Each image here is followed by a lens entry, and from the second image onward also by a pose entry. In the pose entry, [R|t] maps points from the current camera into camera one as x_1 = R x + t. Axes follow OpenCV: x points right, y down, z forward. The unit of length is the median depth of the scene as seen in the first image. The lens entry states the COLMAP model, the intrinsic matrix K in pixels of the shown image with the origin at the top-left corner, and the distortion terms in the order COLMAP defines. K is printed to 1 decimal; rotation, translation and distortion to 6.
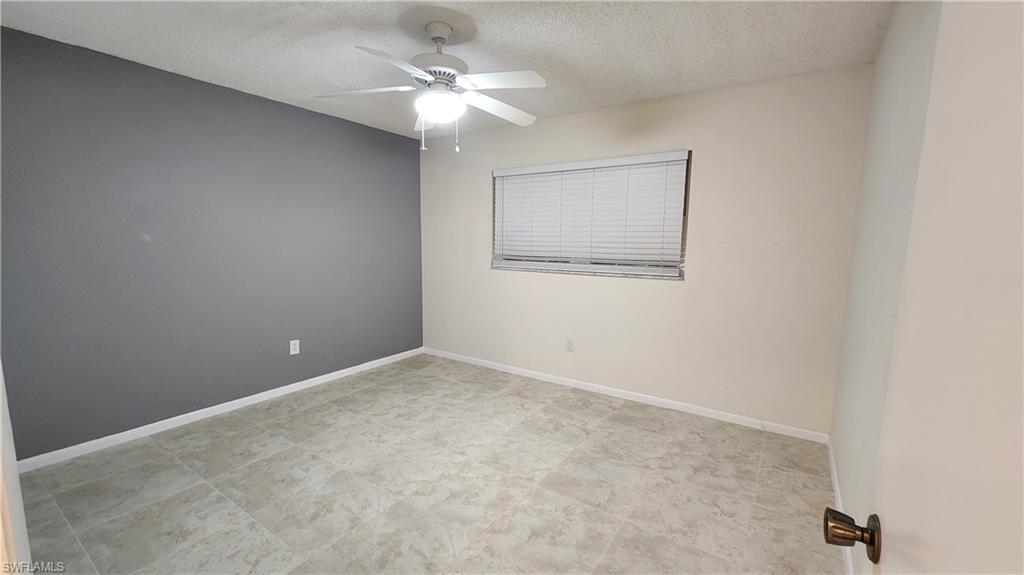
lens RADIAL K [[416.8, 0, 524.4], [0, 416.8, 281.8], [0, 0, 1]] dist [0.003868, -0.002855]
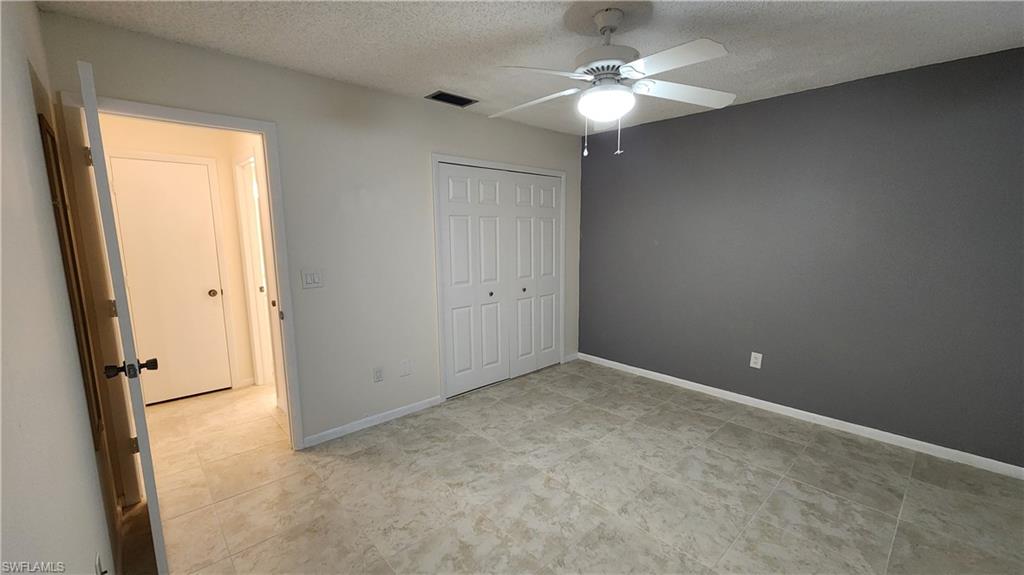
lens RADIAL K [[416.8, 0, 509.0], [0, 416.8, 289.1], [0, 0, 1]] dist [0.003868, -0.002855]
pose [[-0.251789, 0.125683, -0.959586, 0.594326], [-0.094444, 0.983608, 0.153611, -0.117789], [0.963163, 0.129304, -0.235791, 0.840646]]
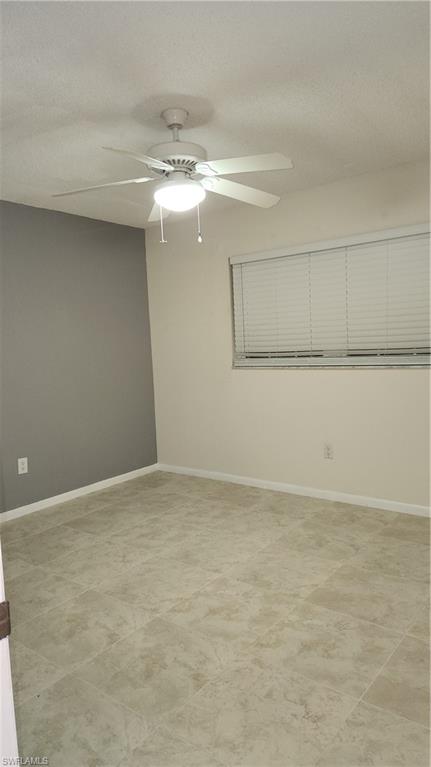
lens RADIAL K [[512.9, 0, 219.1], [0, 512.9, 379.4], [0, 0, 1]] dist [0.076751, -0.068995]
pose [[0.995010, -0.052437, -0.084883, -0.024559], [0.050586, 0.998436, -0.023816, 0.021389], [0.085999, 0.019403, 0.996106, -0.114855]]
